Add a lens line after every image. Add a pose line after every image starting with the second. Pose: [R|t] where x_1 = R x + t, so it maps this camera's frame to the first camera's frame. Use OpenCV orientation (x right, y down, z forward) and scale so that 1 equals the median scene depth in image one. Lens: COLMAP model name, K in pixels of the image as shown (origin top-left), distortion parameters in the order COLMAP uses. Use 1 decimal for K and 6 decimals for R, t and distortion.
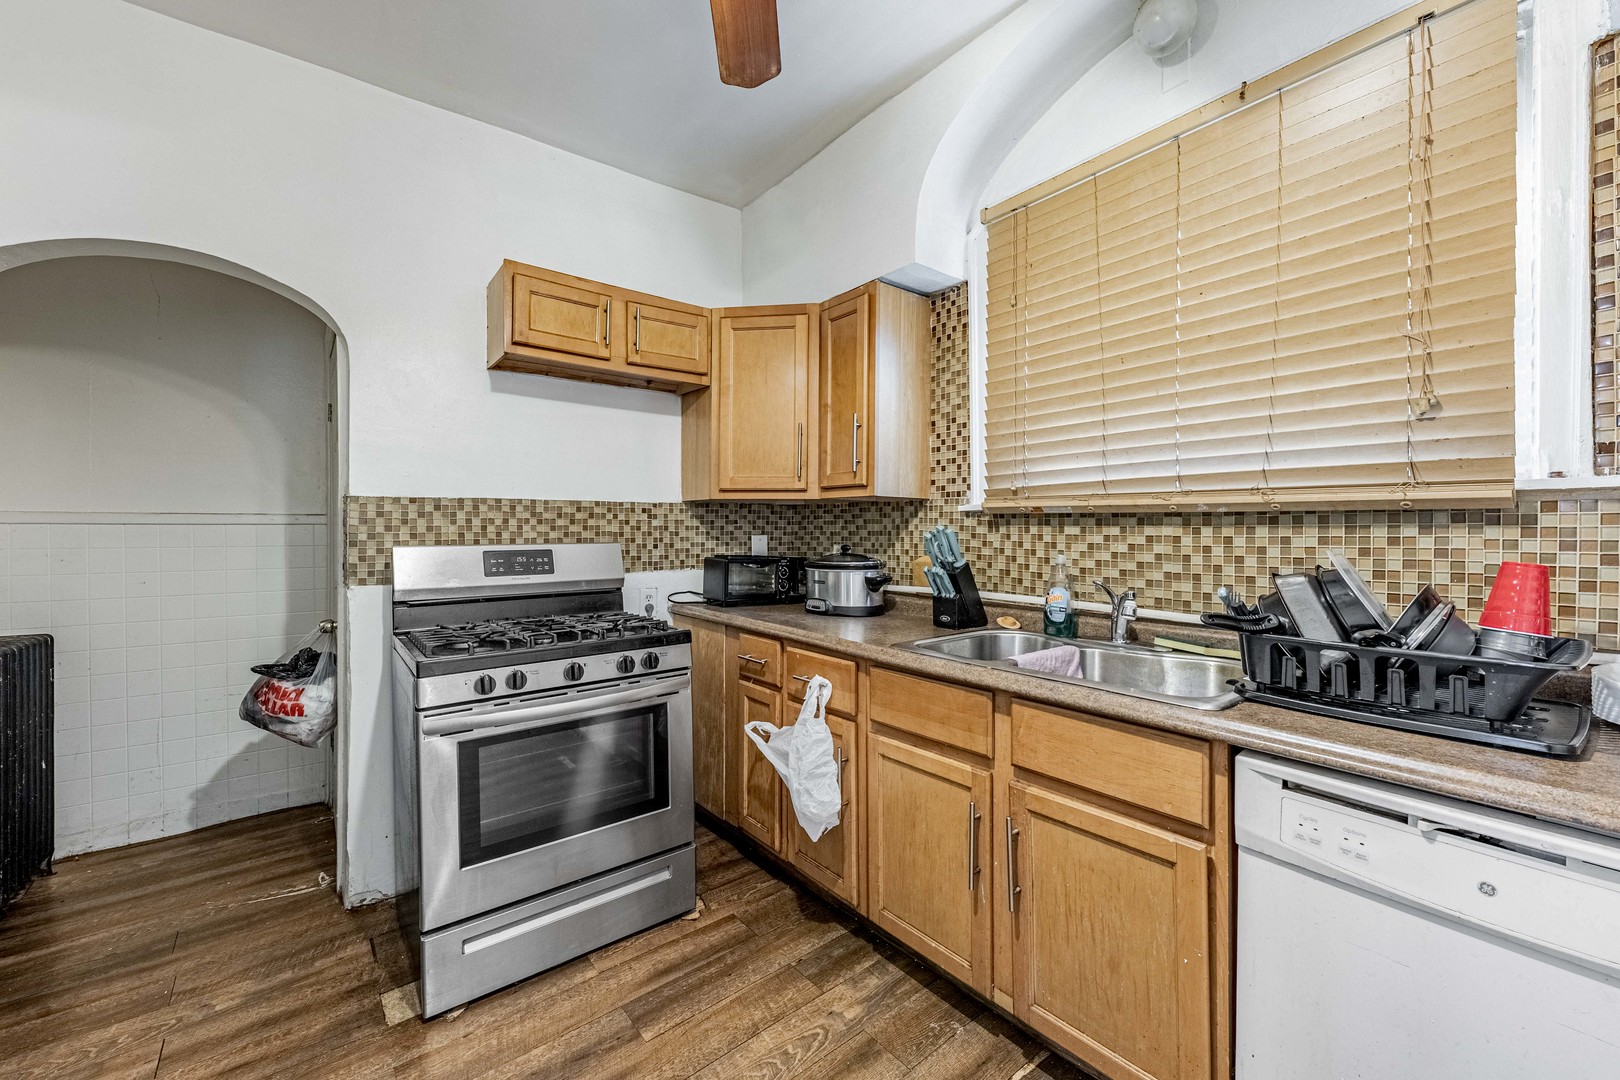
lens RADIAL K [[656.7, 0, 805.8], [0, 656.7, 538.5], [0, 0, 1]] dist [0.011780, -0.003603]
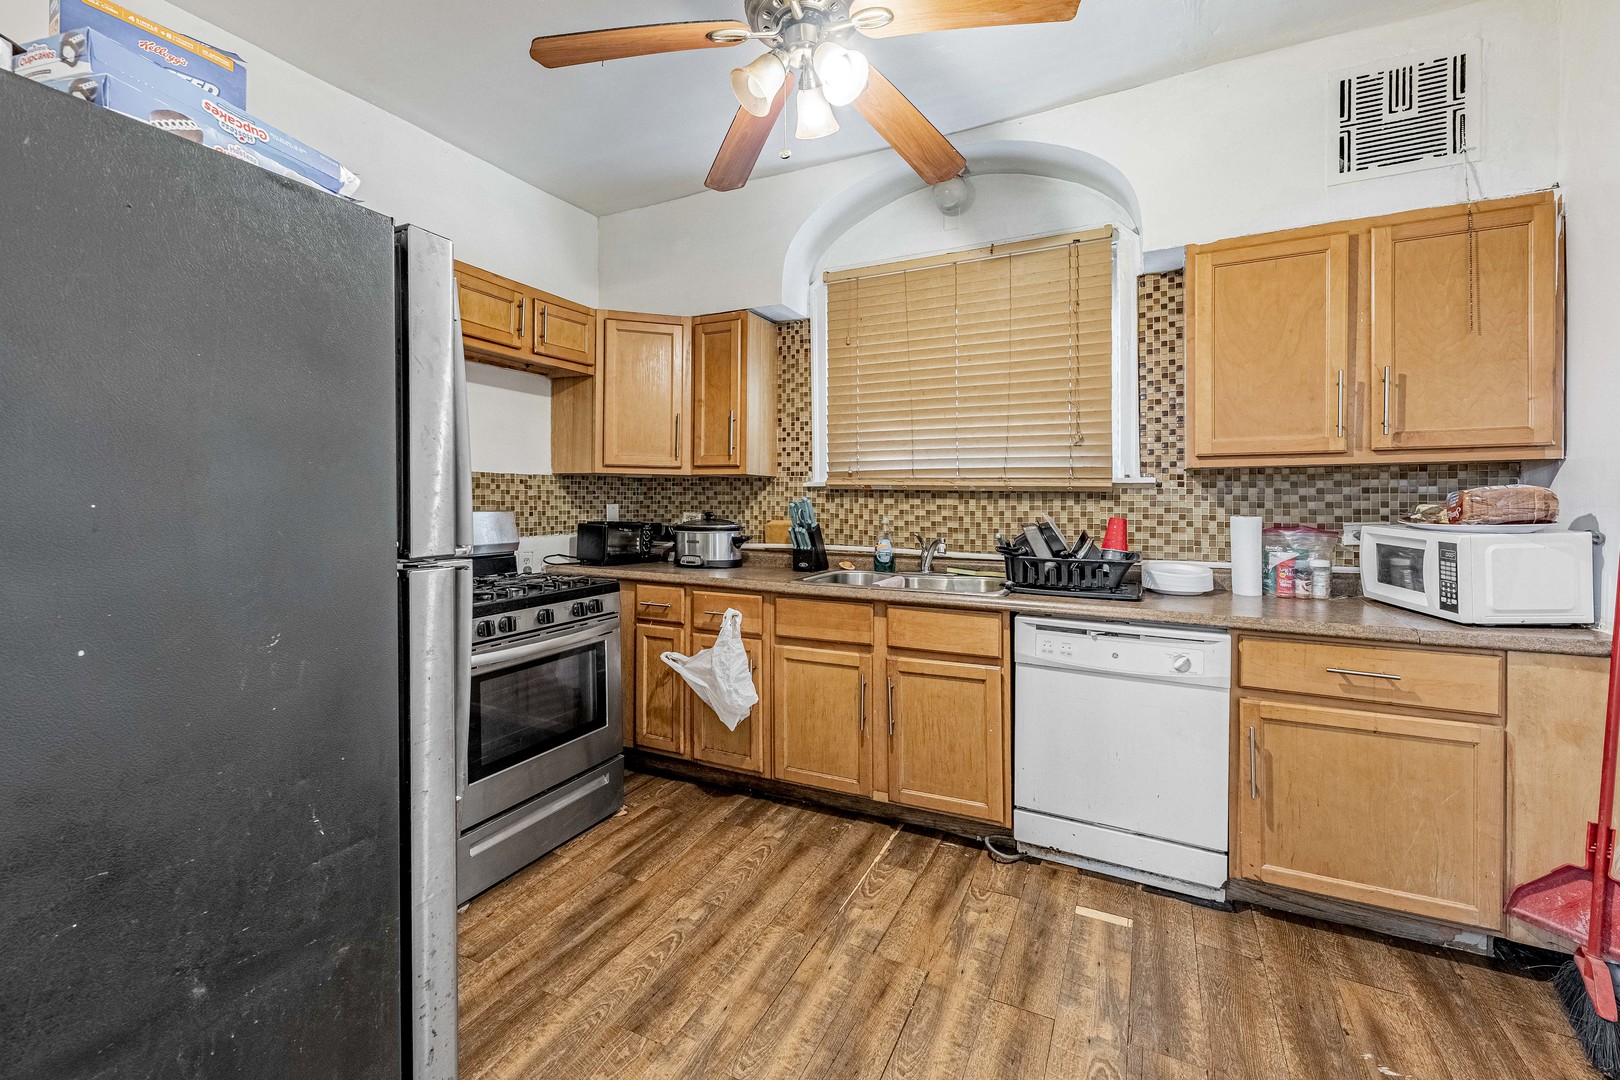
lens RADIAL K [[656.7, 0, 802.6], [0, 656.7, 496.4], [0, 0, 1]] dist [0.011780, -0.003603]
pose [[0.912312, 0.006360, 0.409446, -0.416359], [0.000338, 0.999867, -0.016283, 0.000902], [-0.409495, 0.014994, 0.912189, -0.303475]]
